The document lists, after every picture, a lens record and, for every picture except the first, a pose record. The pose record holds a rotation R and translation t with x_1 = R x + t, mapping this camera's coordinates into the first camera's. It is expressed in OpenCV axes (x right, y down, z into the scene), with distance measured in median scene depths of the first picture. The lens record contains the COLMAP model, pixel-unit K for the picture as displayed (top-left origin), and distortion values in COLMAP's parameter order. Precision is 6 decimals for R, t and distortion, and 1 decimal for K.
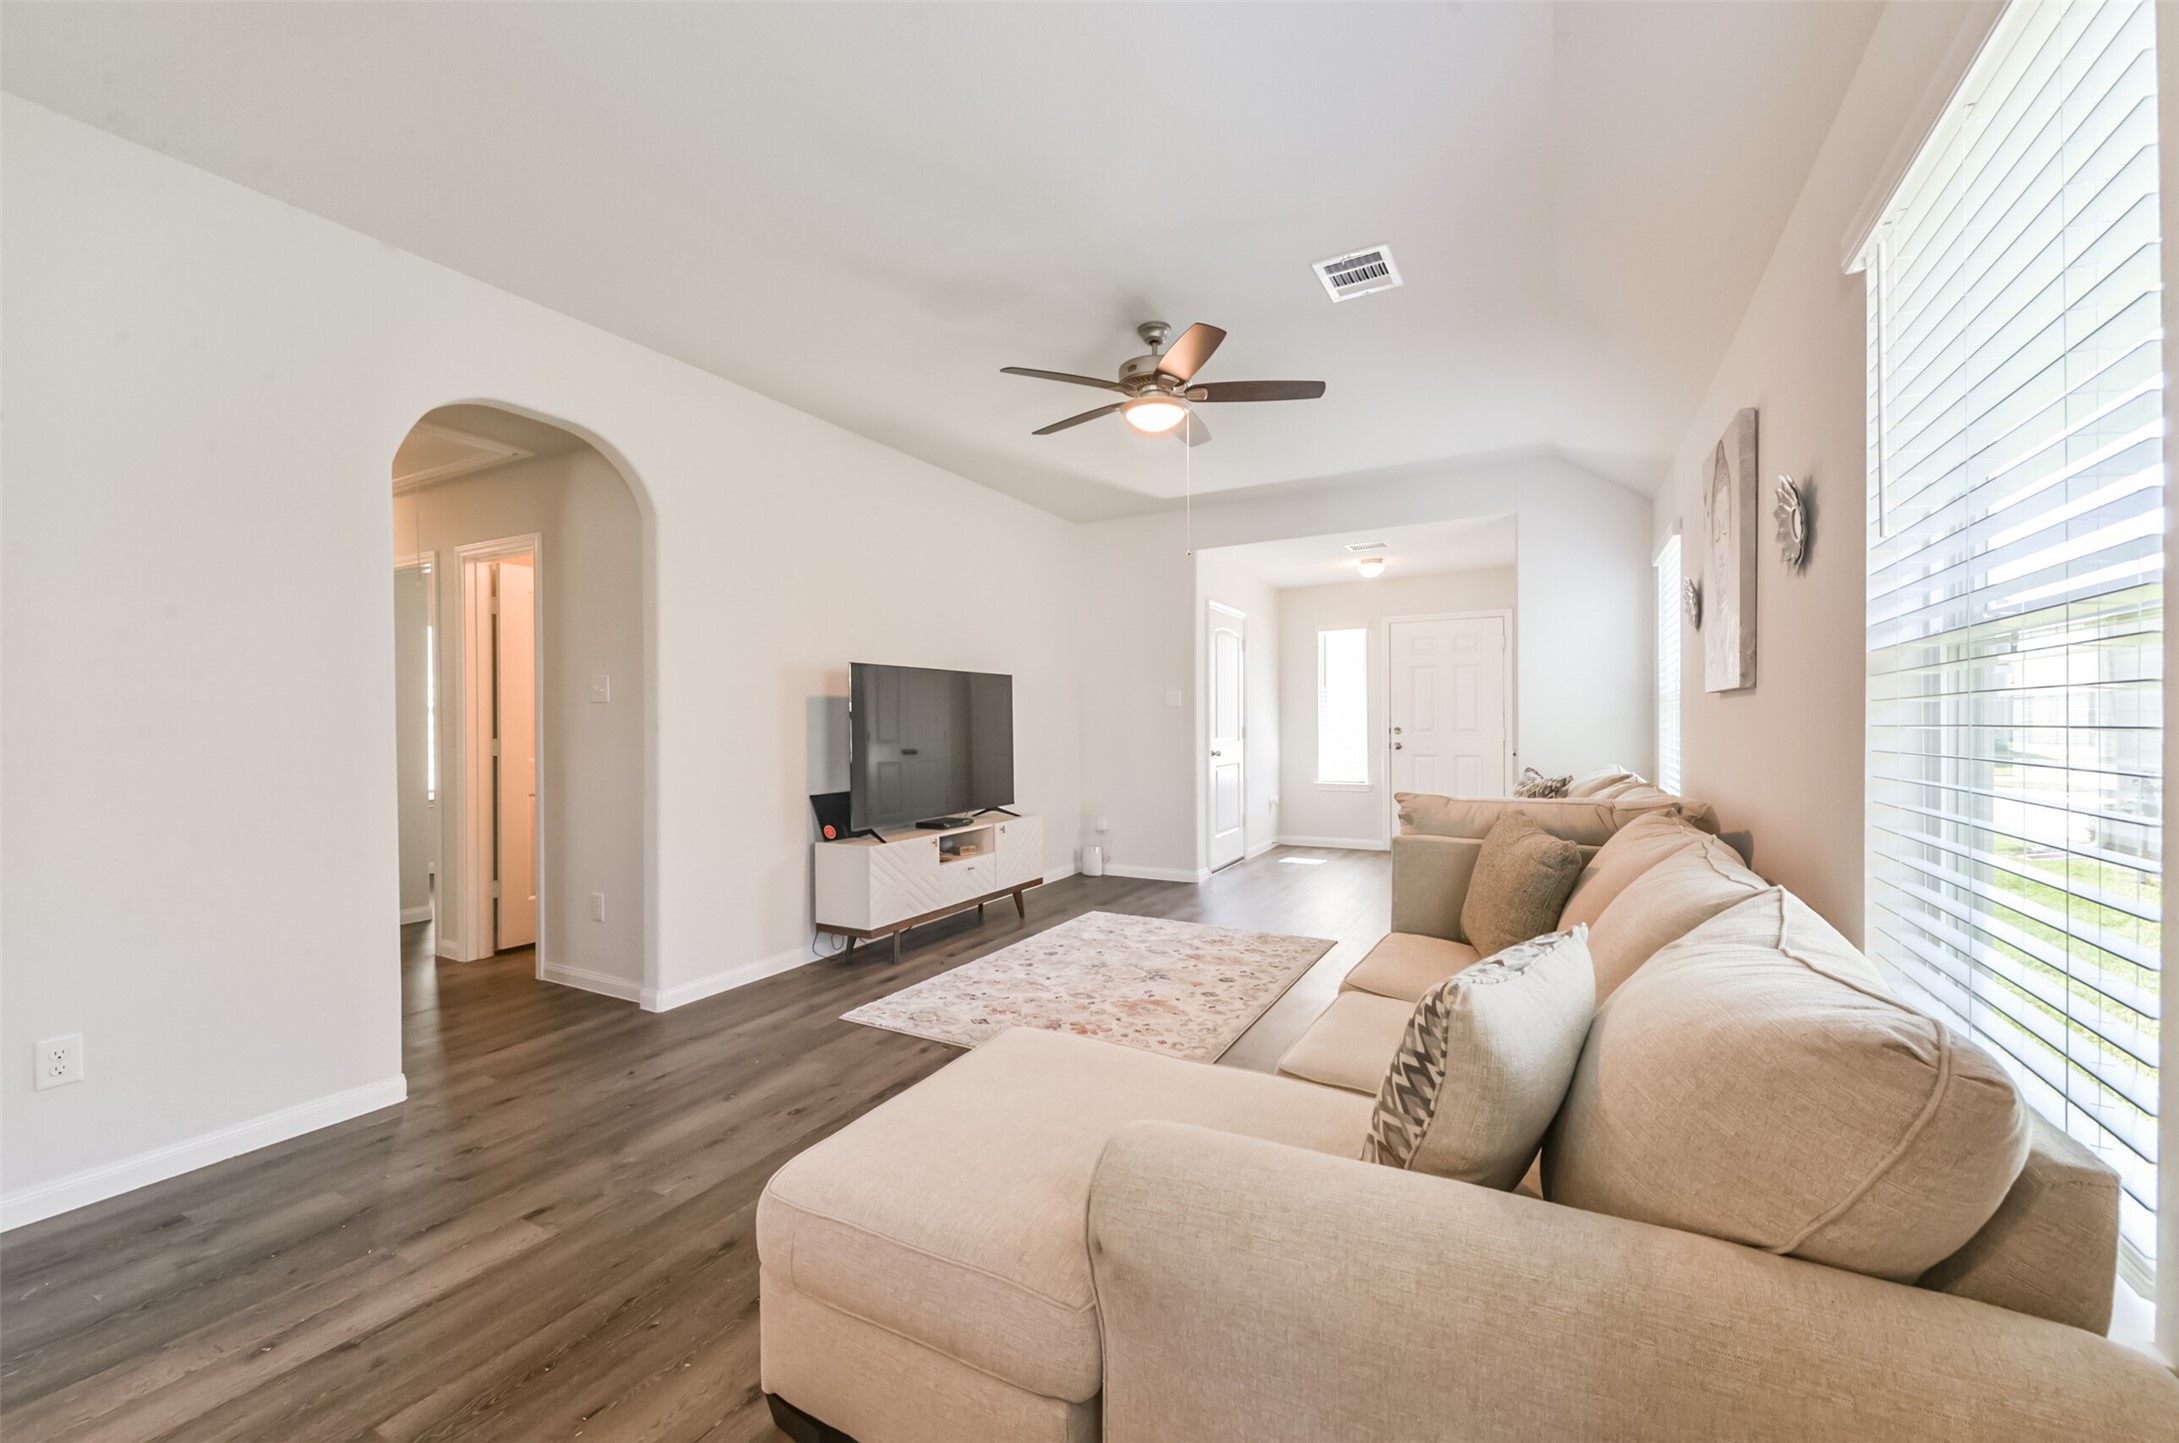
lens RADIAL K [[843.0, 0, 1089.0], [0, 843.0, 723.9], [0, 0, 1]] dist [0.036419, -0.018312]
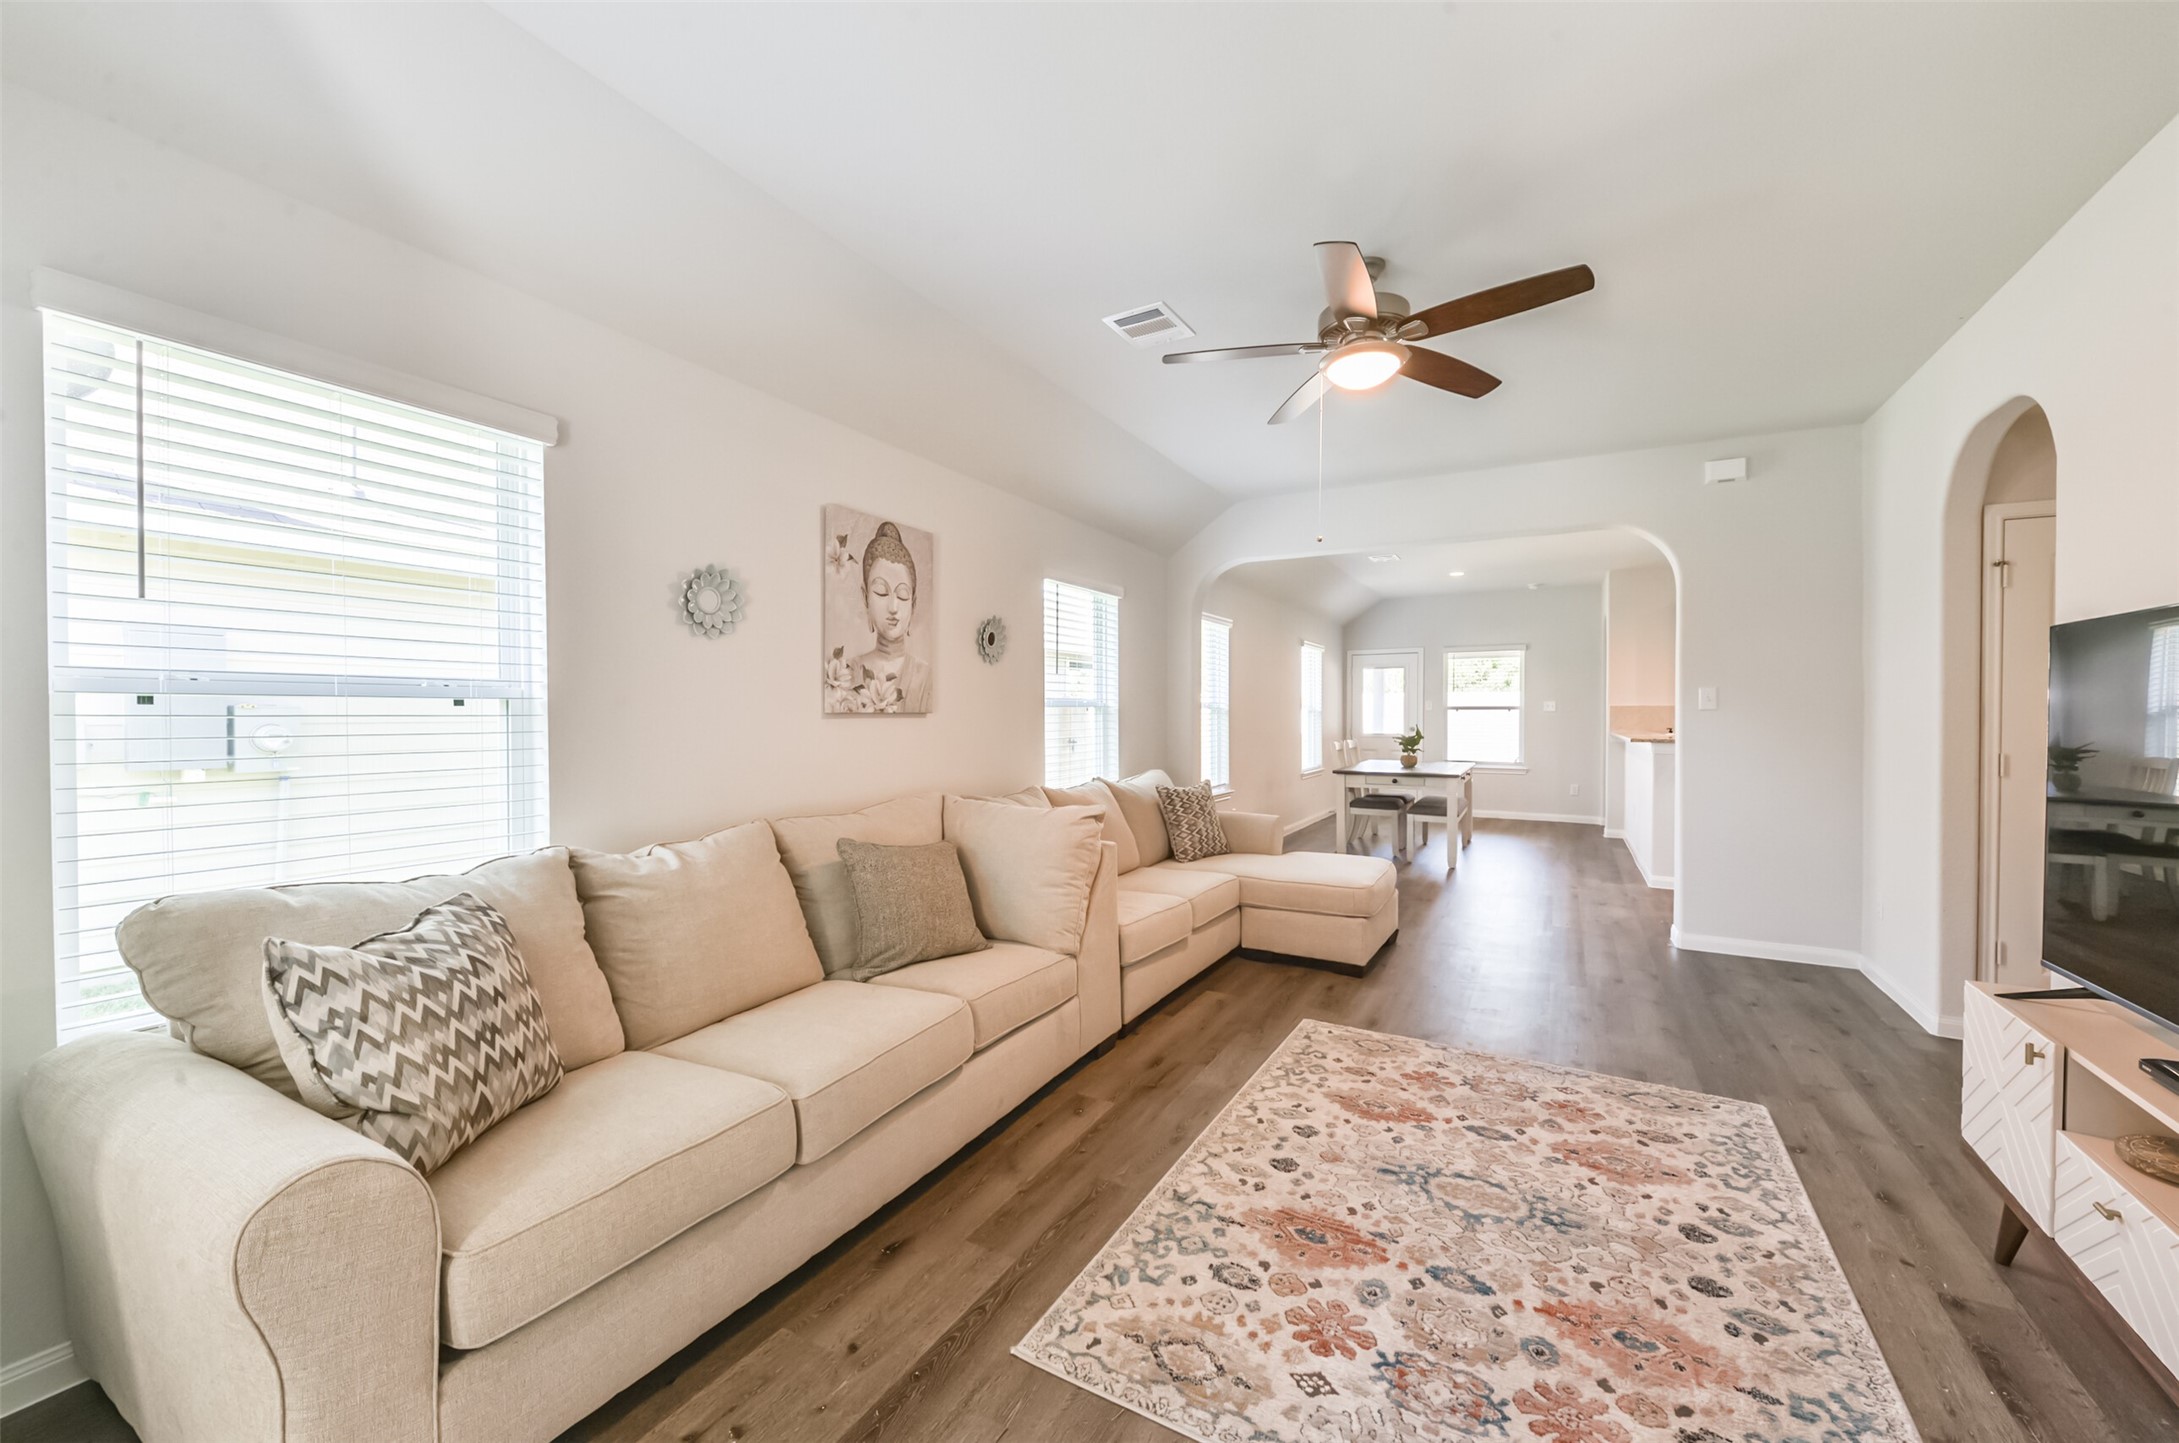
lens RADIAL K [[839.3, 0, 1087.8], [0, 839.3, 723.2], [0, 0, 1]] dist [0.032935, -0.018023]
pose [[-0.999966, 0.006886, 0.004559, 0.319864], [0.006957, 0.999851, 0.015789, -0.031150], [-0.004449, 0.015820, -0.999865, 1.706335]]
